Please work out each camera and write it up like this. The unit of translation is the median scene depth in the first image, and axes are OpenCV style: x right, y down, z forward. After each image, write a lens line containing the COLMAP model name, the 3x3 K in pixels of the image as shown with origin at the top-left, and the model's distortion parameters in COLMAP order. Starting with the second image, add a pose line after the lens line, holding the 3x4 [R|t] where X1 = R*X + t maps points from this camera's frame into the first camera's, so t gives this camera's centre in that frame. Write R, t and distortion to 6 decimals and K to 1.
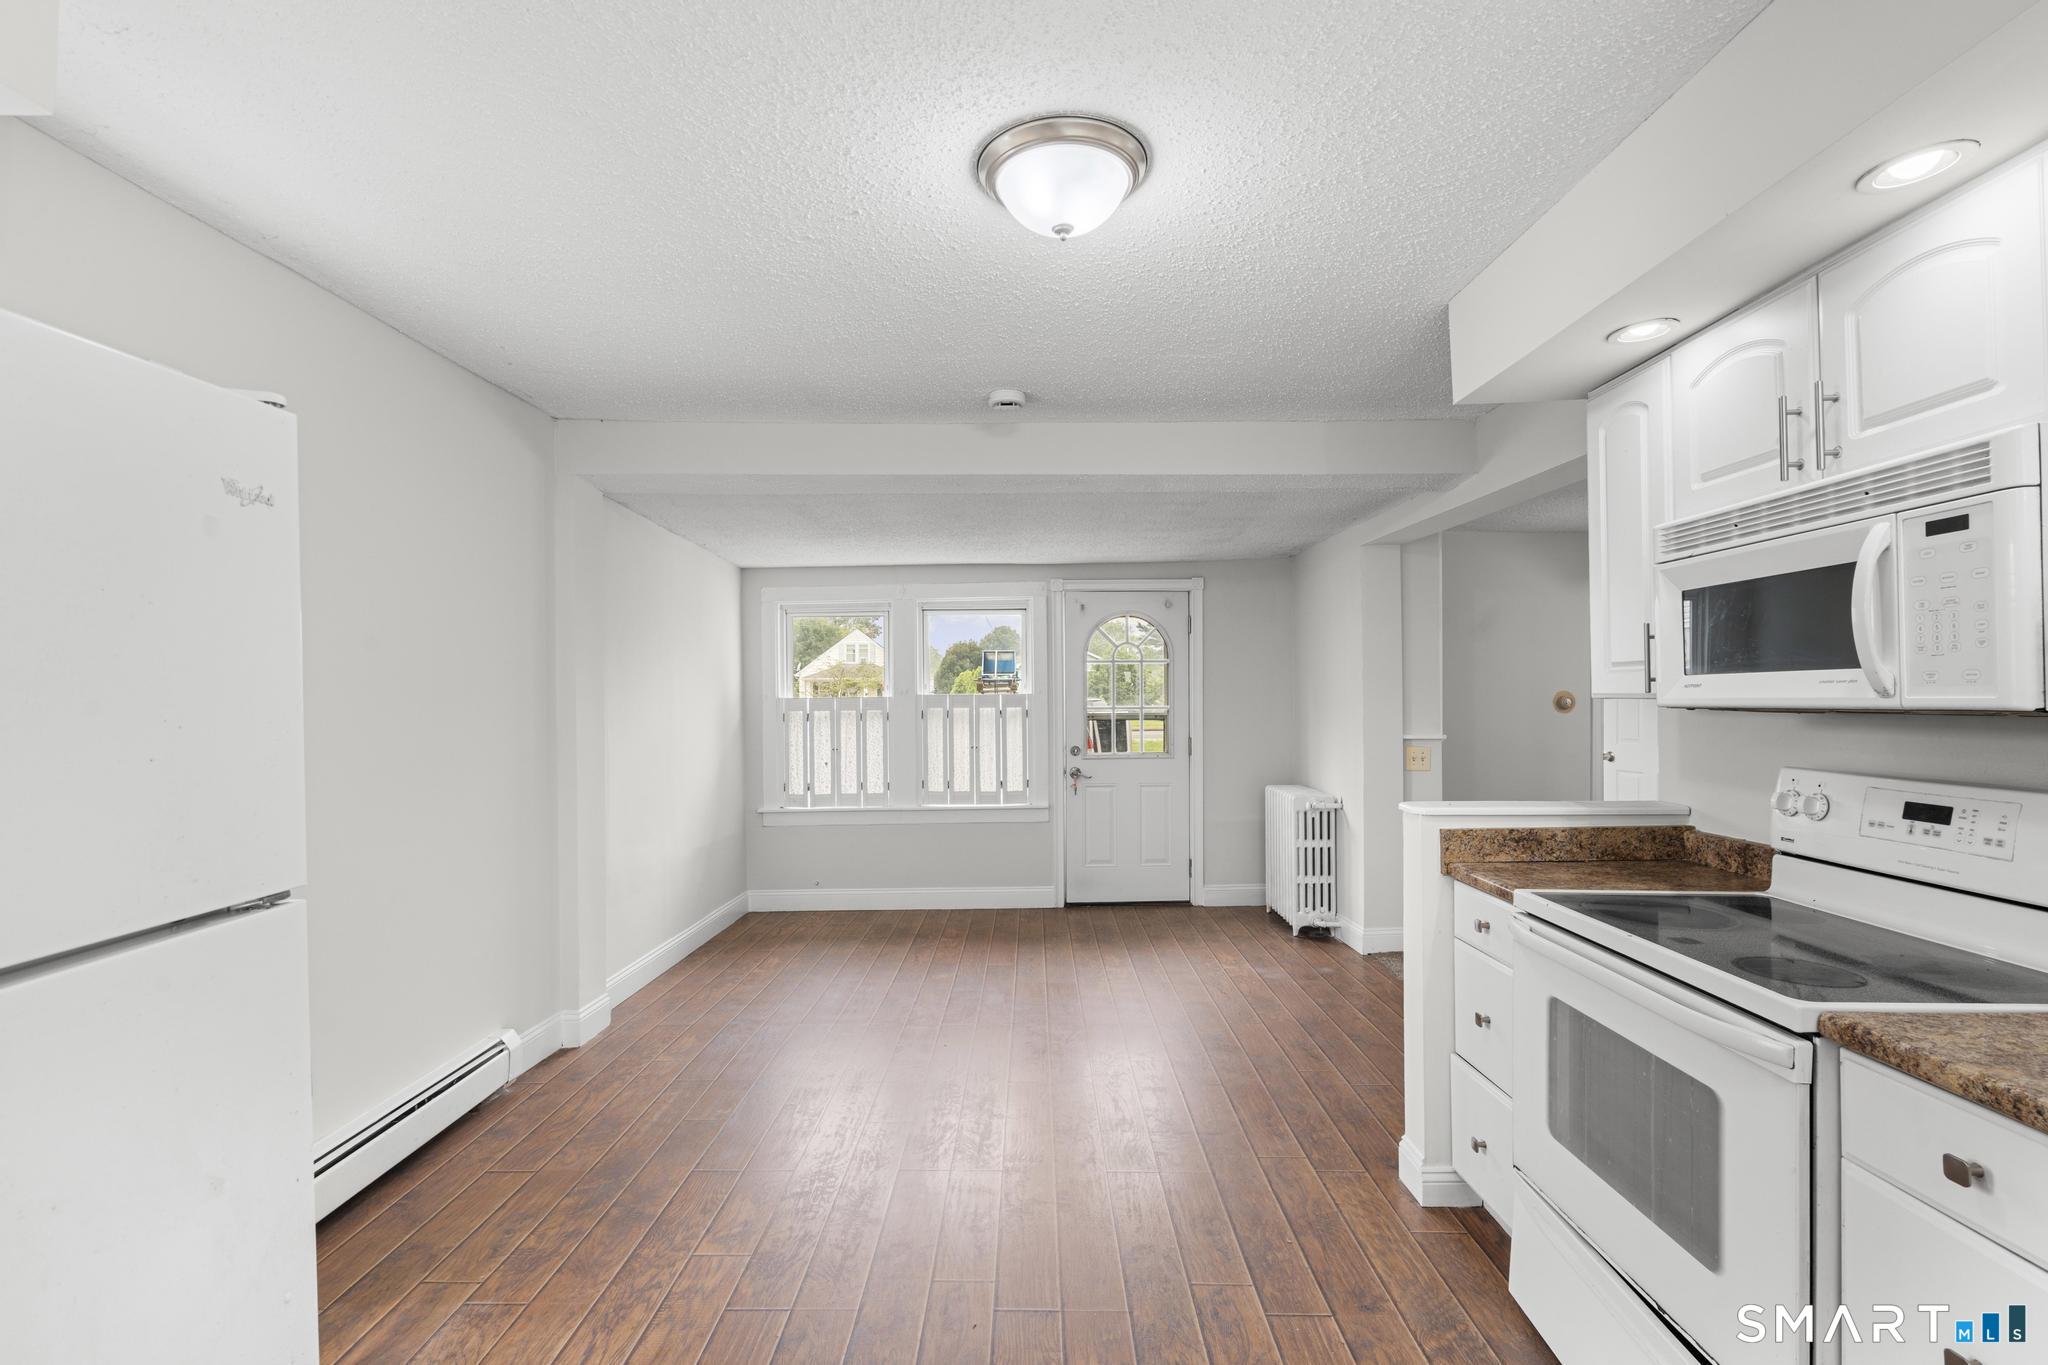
lens RADIAL K [[951.3, 0, 1008.9], [0, 951.3, 693.0], [0, 0, 1]] dist [-0.004445, 0.002494]
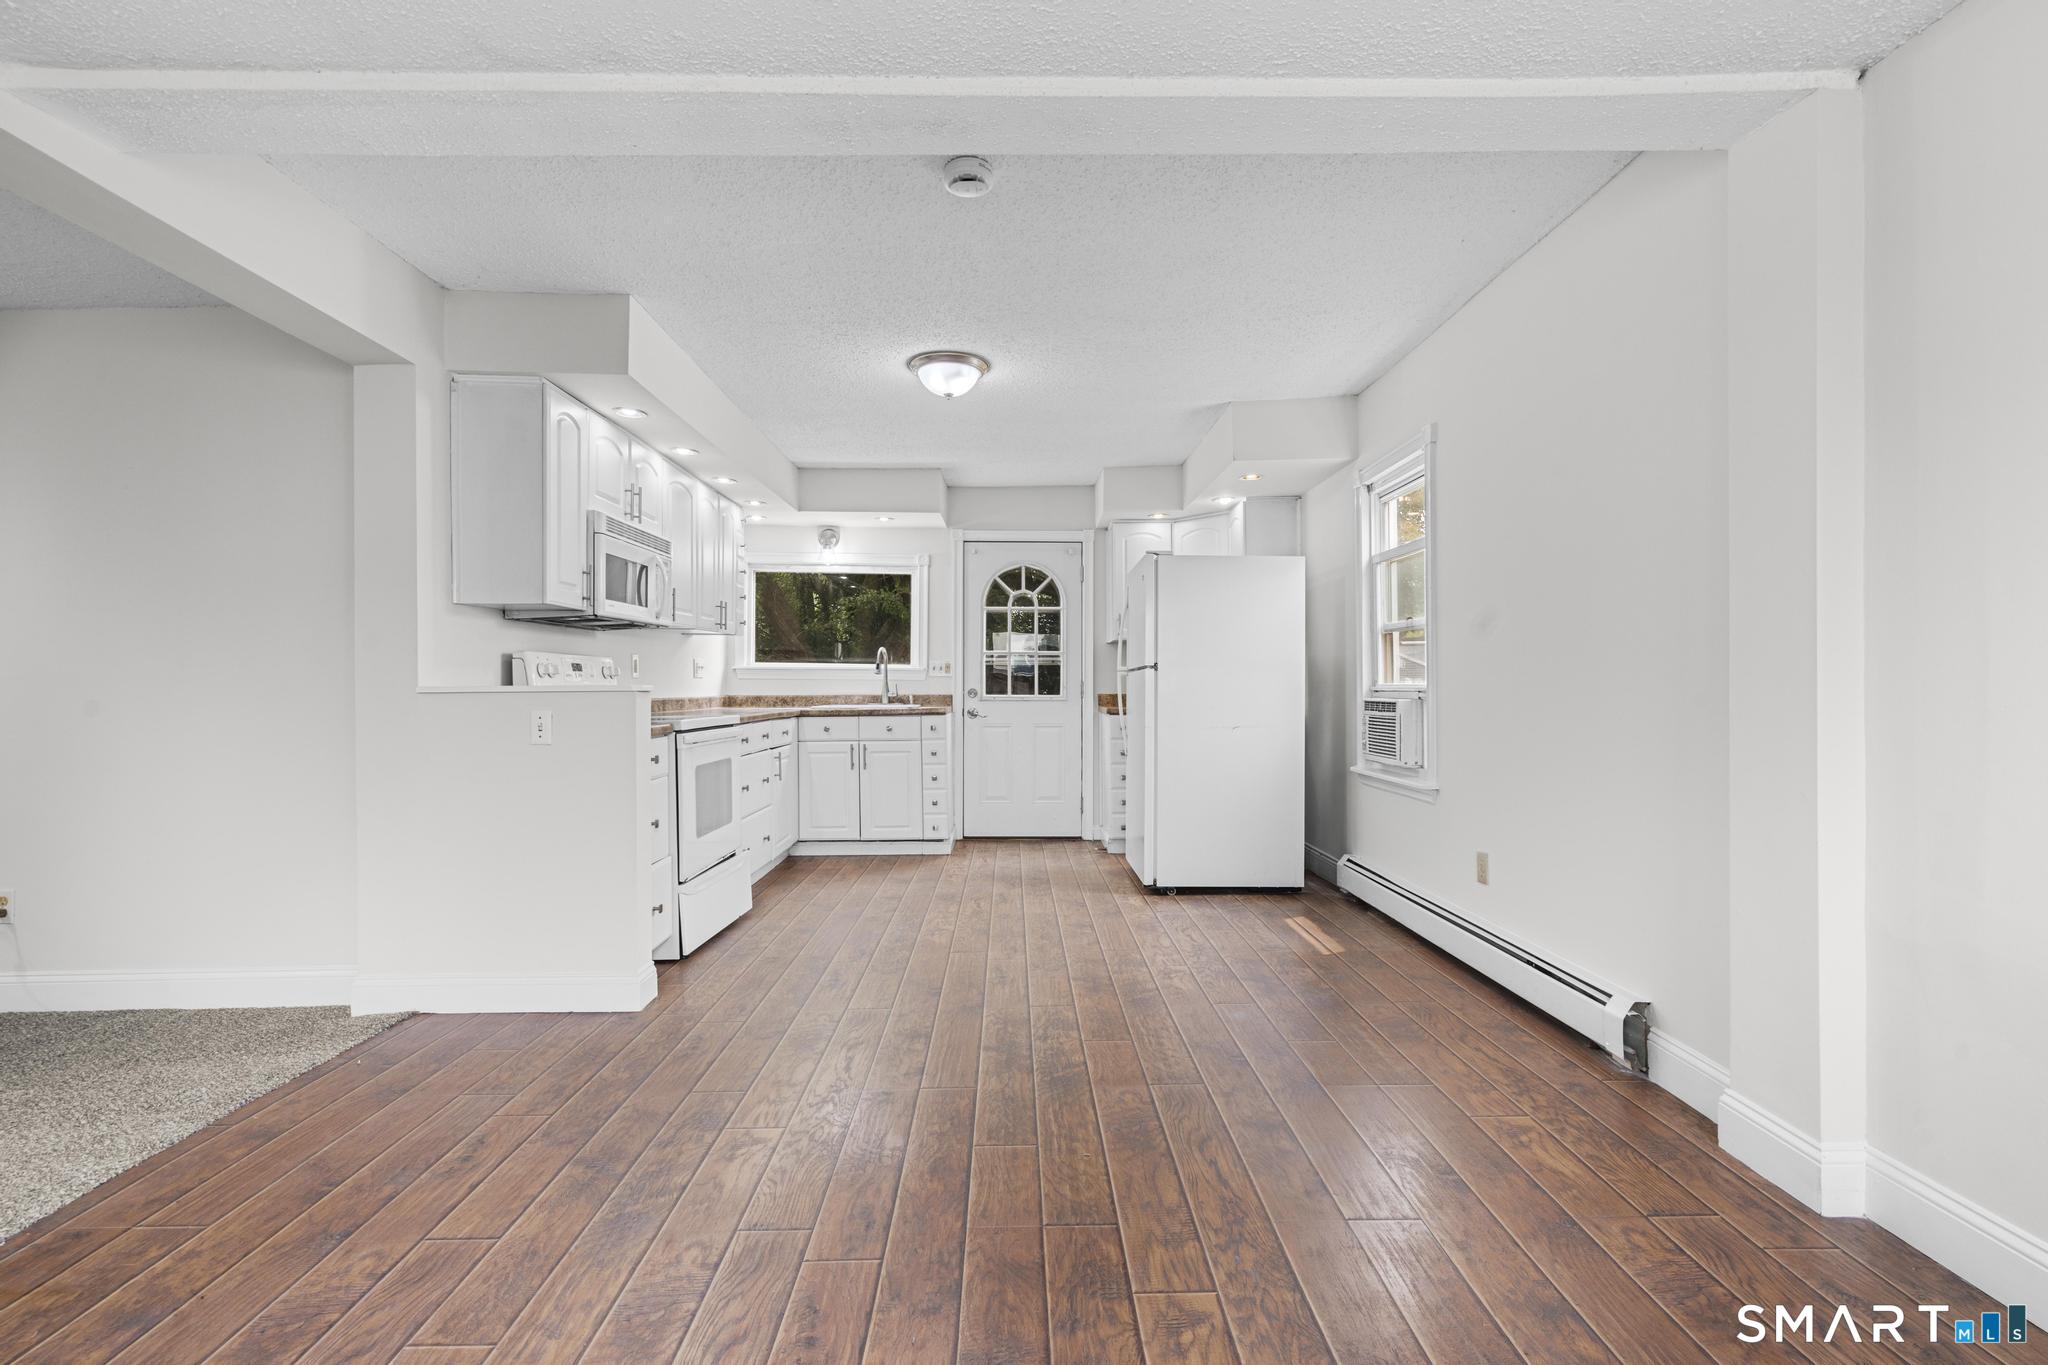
lens RADIAL K [[951.3, 0, 1022.1], [0, 951.3, 686.7], [0, 0, 1]] dist [-0.004445, 0.002494]
pose [[-0.999131, 0.013320, -0.039499, -0.011010], [0.013292, 0.999911, 0.000969, 0.103421], [0.039509, 0.000443, -0.999219, 1.854328]]
